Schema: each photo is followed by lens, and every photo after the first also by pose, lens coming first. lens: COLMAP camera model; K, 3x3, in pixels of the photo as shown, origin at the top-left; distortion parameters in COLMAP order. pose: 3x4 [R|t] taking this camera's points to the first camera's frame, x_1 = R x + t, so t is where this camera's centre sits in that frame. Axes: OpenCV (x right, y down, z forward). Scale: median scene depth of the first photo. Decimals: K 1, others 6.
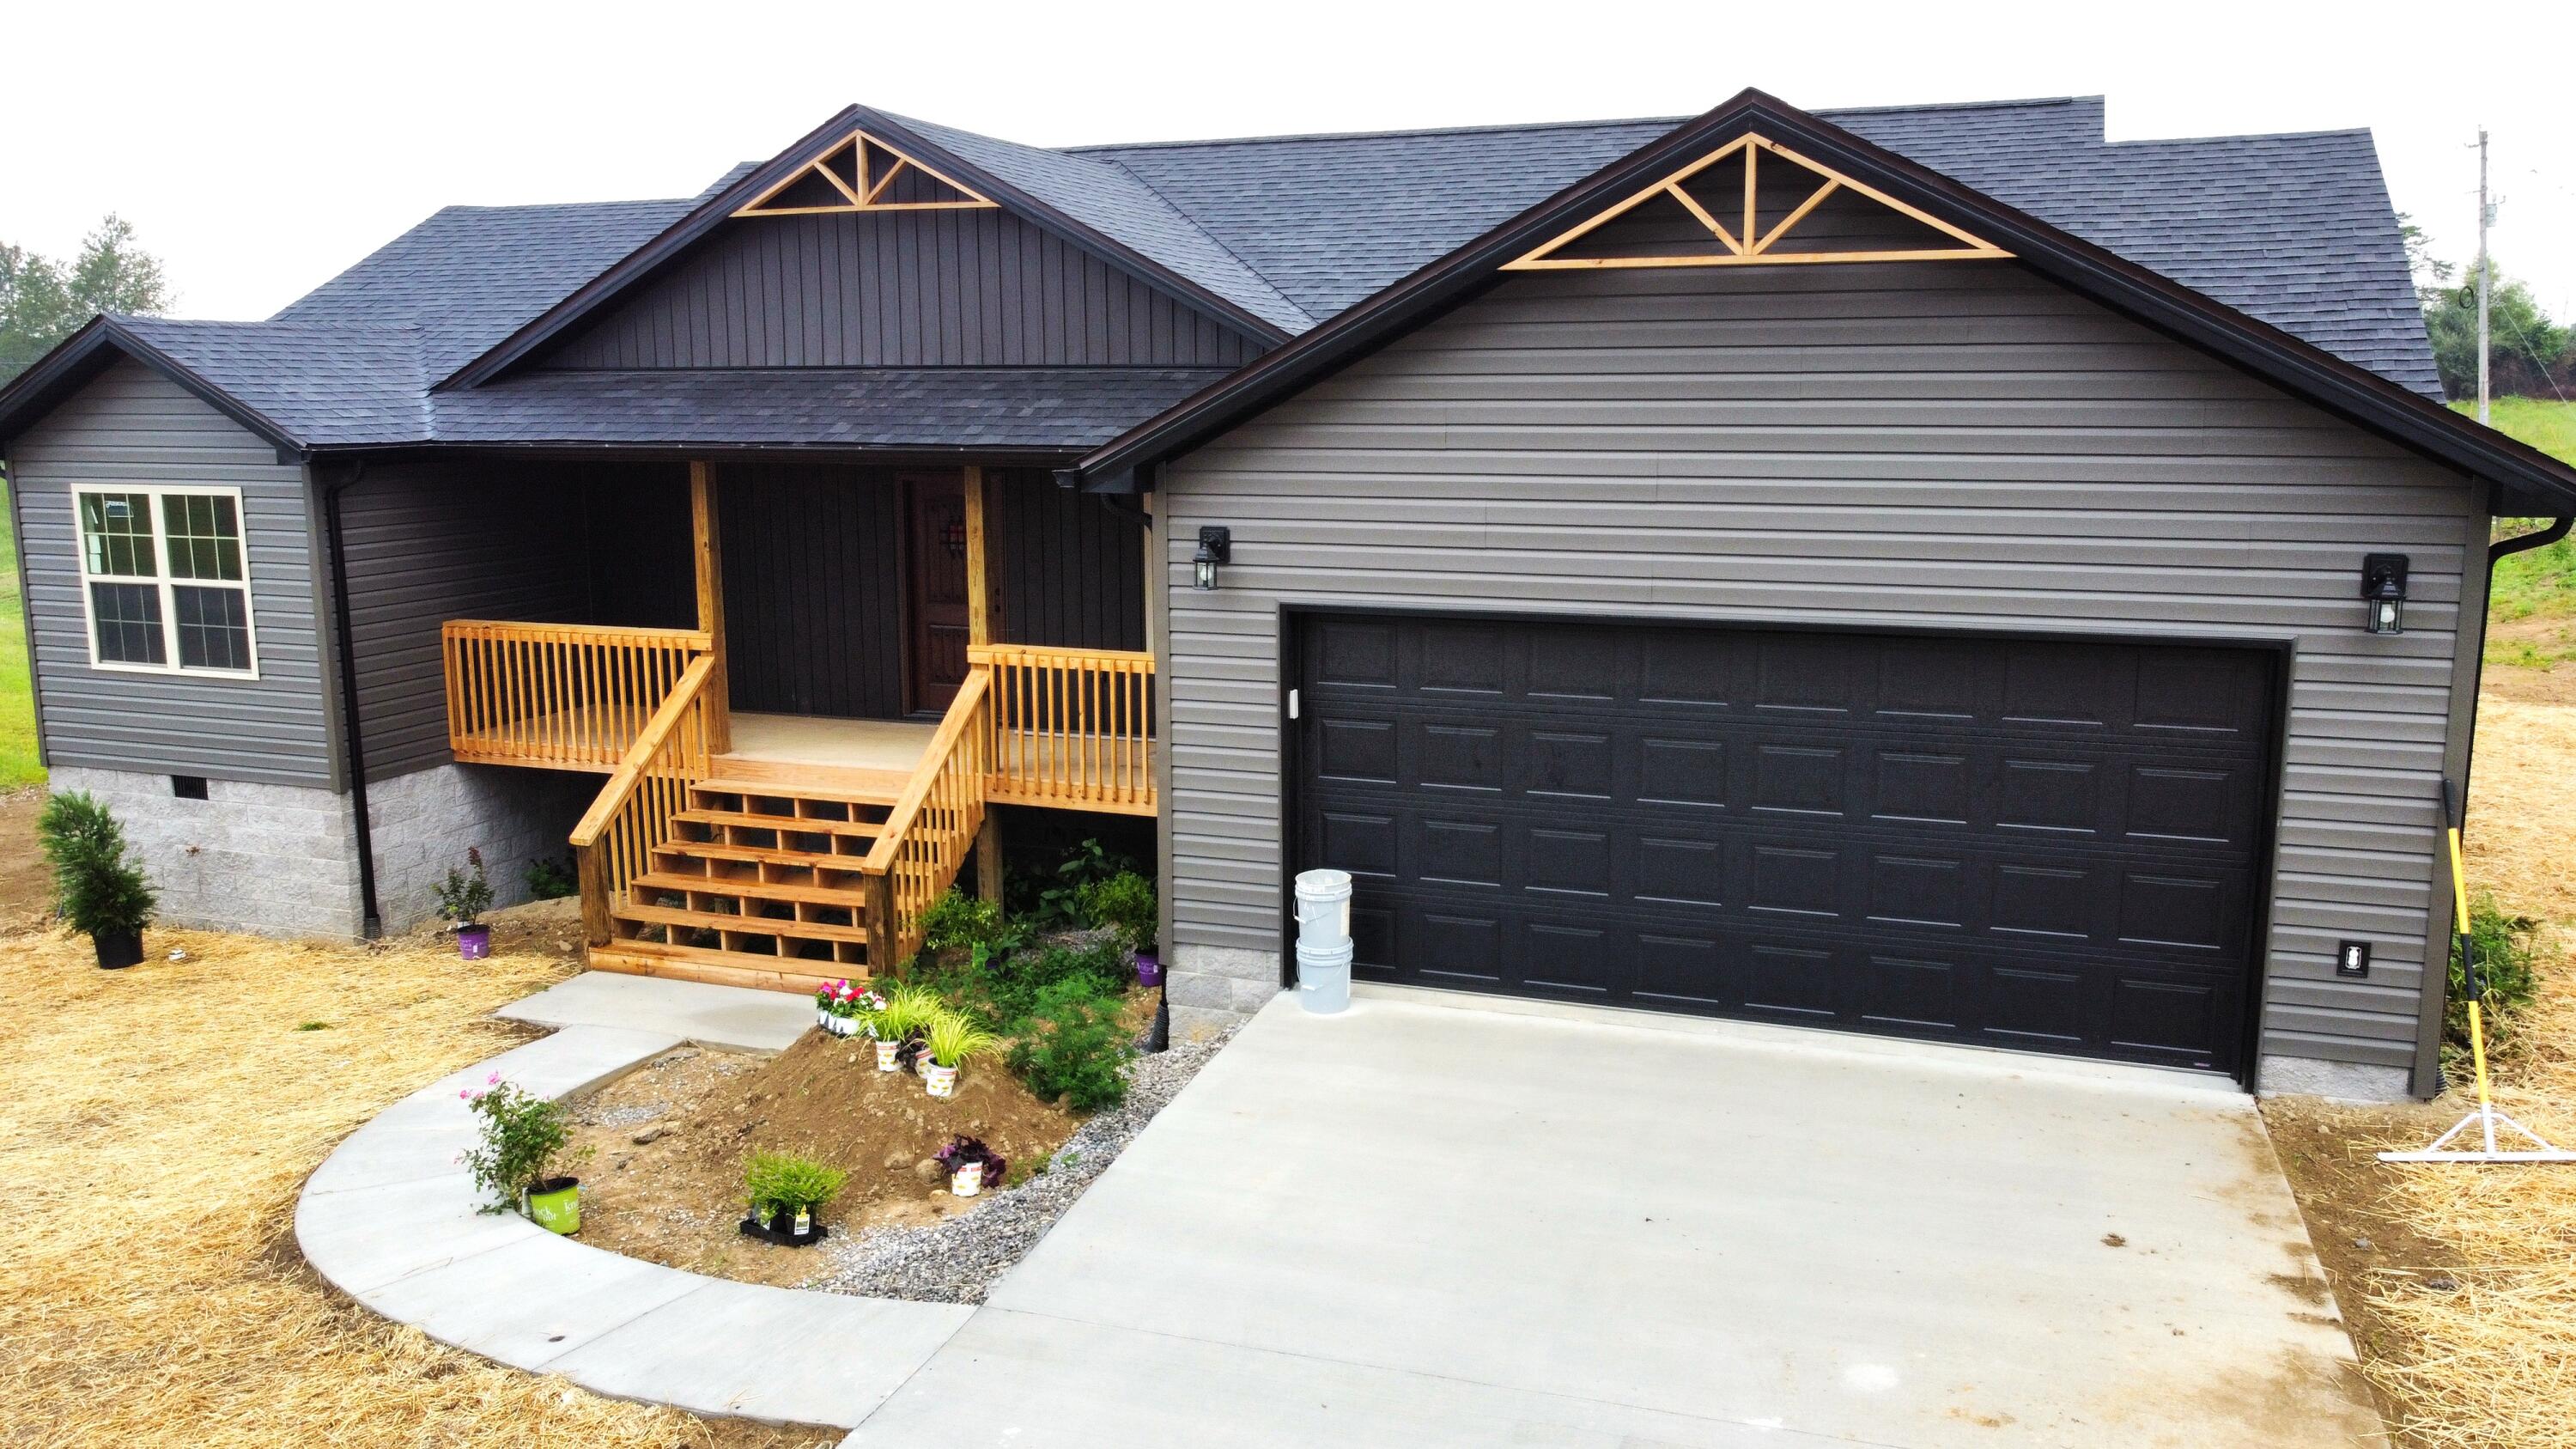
lens RADIAL K [[1956.7, 0, 1298.1], [0, 1956.7, 718.1], [0, 0, 1]] dist [0.003906, -0.008112]
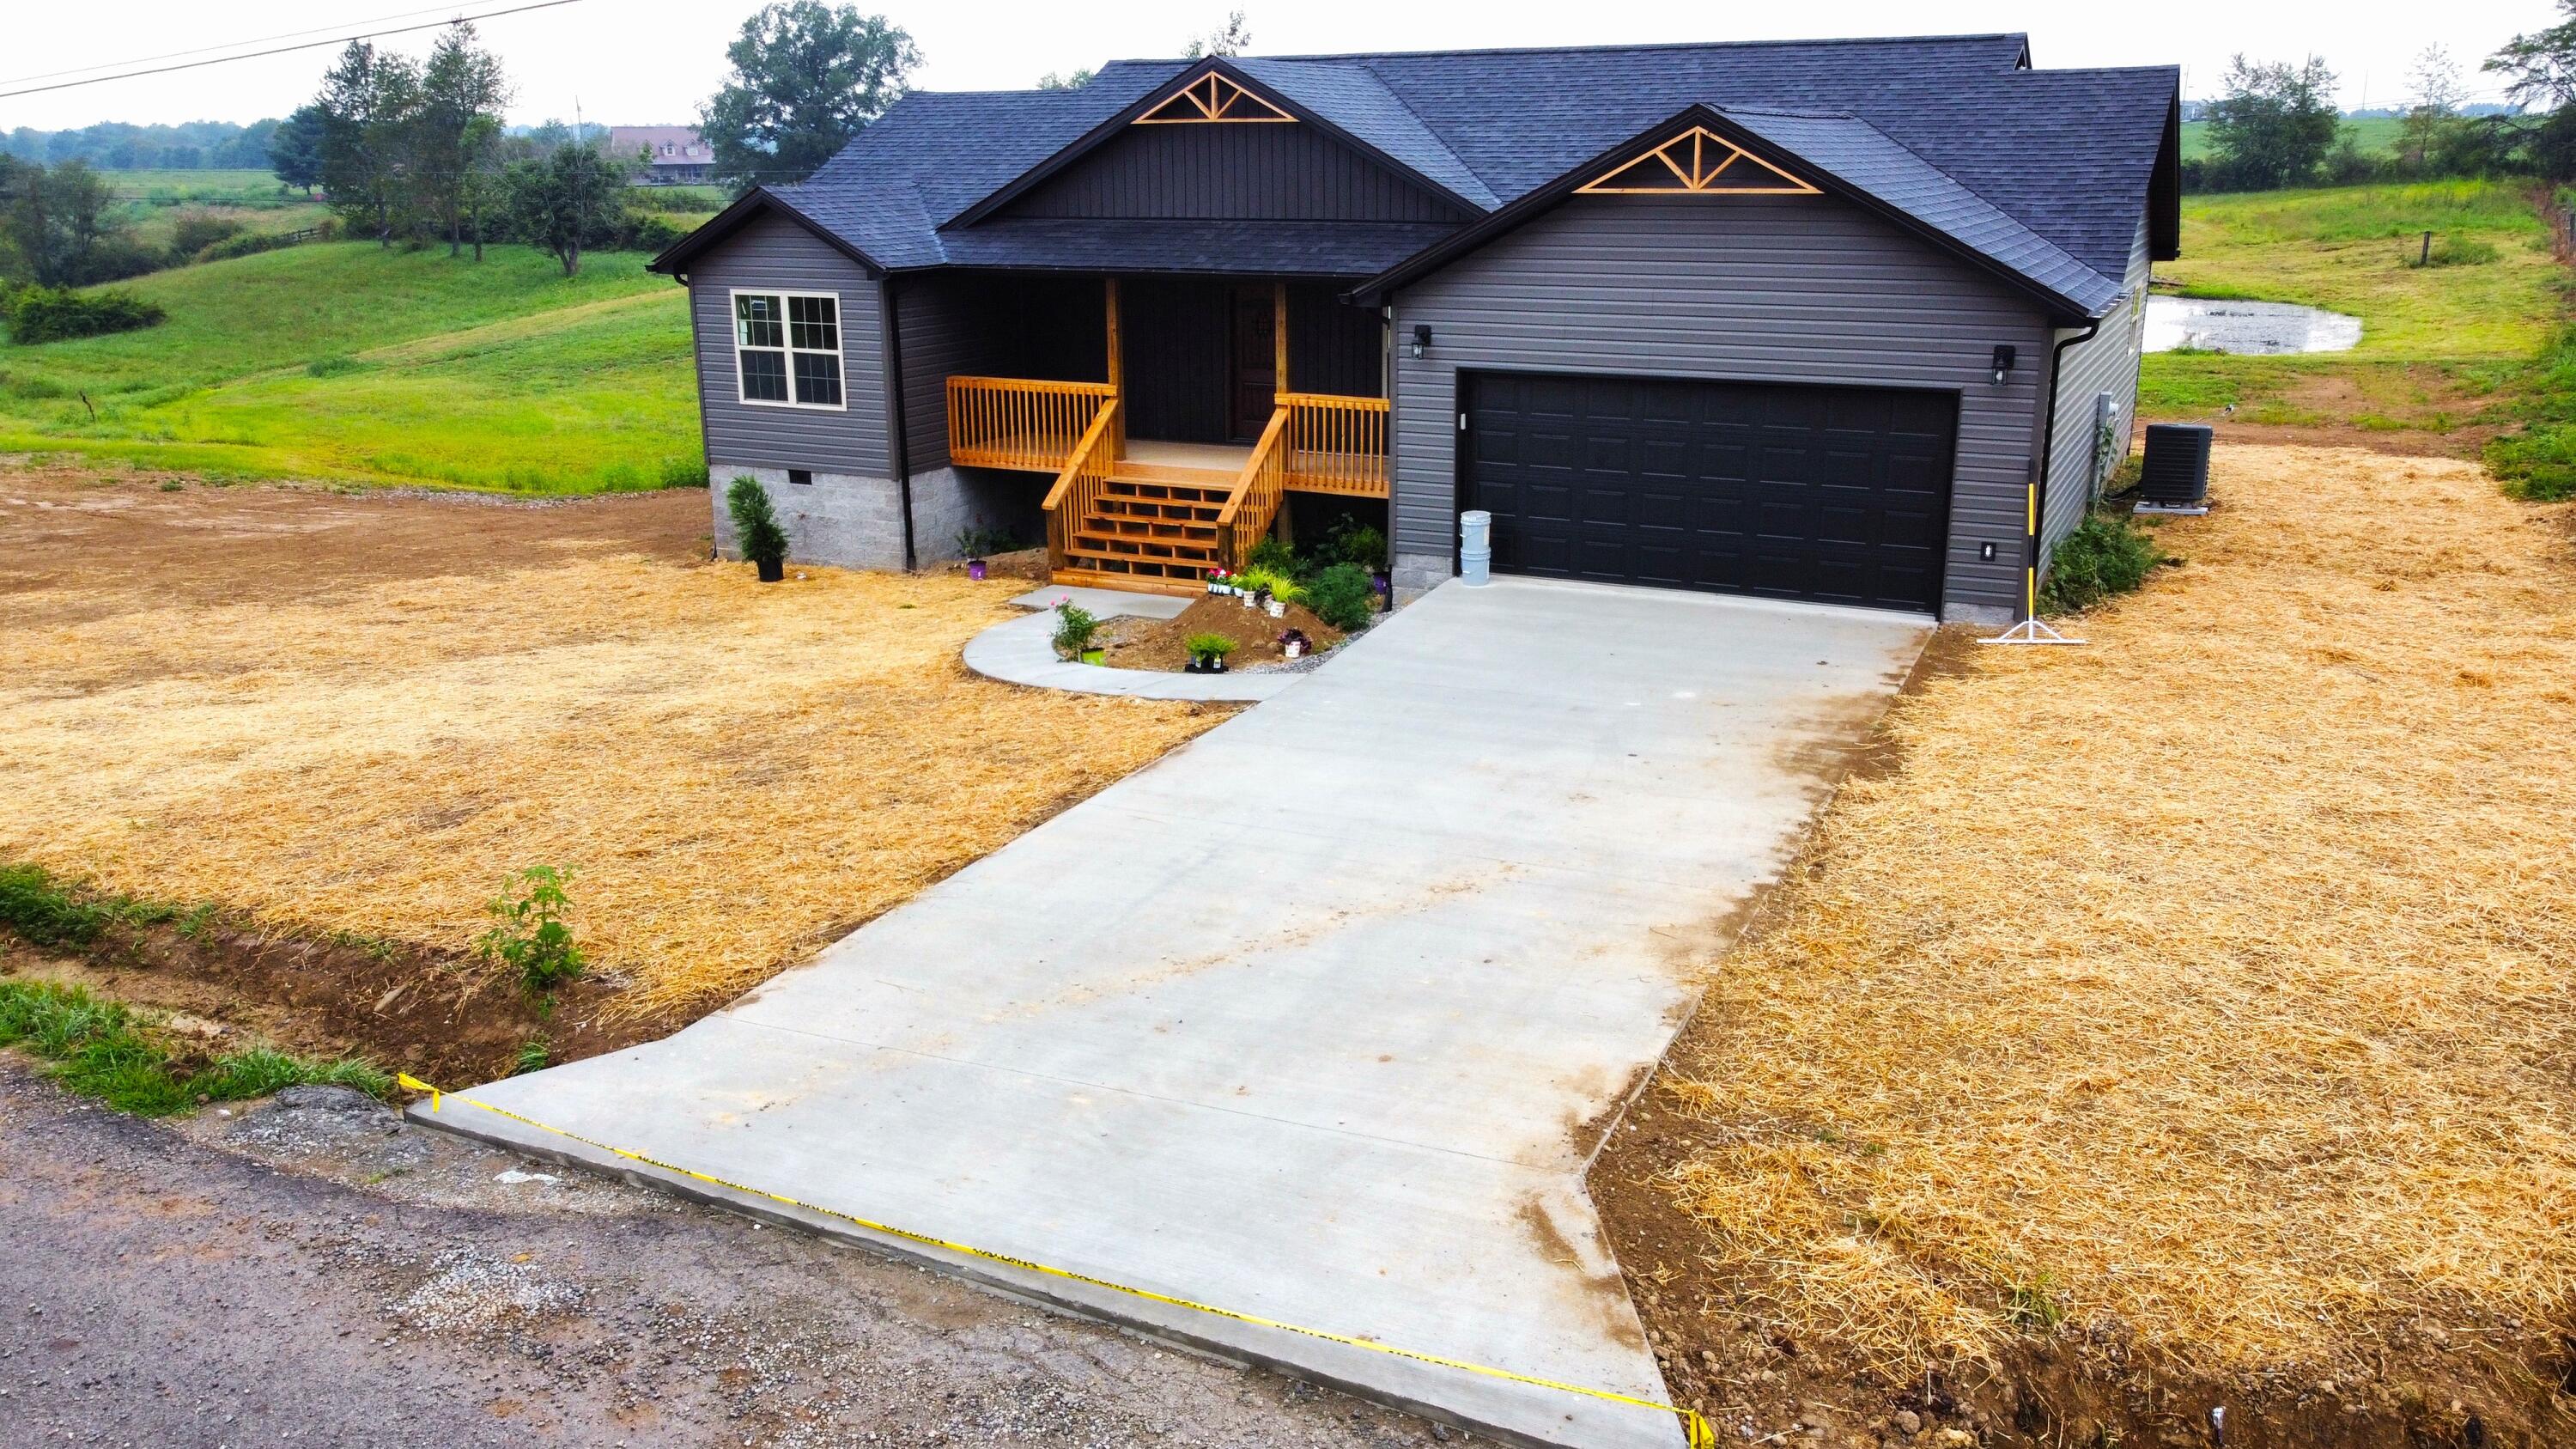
lens RADIAL K [[1956.7, 0, 1298.1], [0, 1956.7, 718.1], [0, 0, 1]] dist [0.003906, -0.008112]
pose [[0.993411, 0.029174, -0.110830, 0.040916], [-0.016619, 0.993506, 0.112558, 0.047817], [0.113394, -0.109975, 0.987445, -0.647173]]
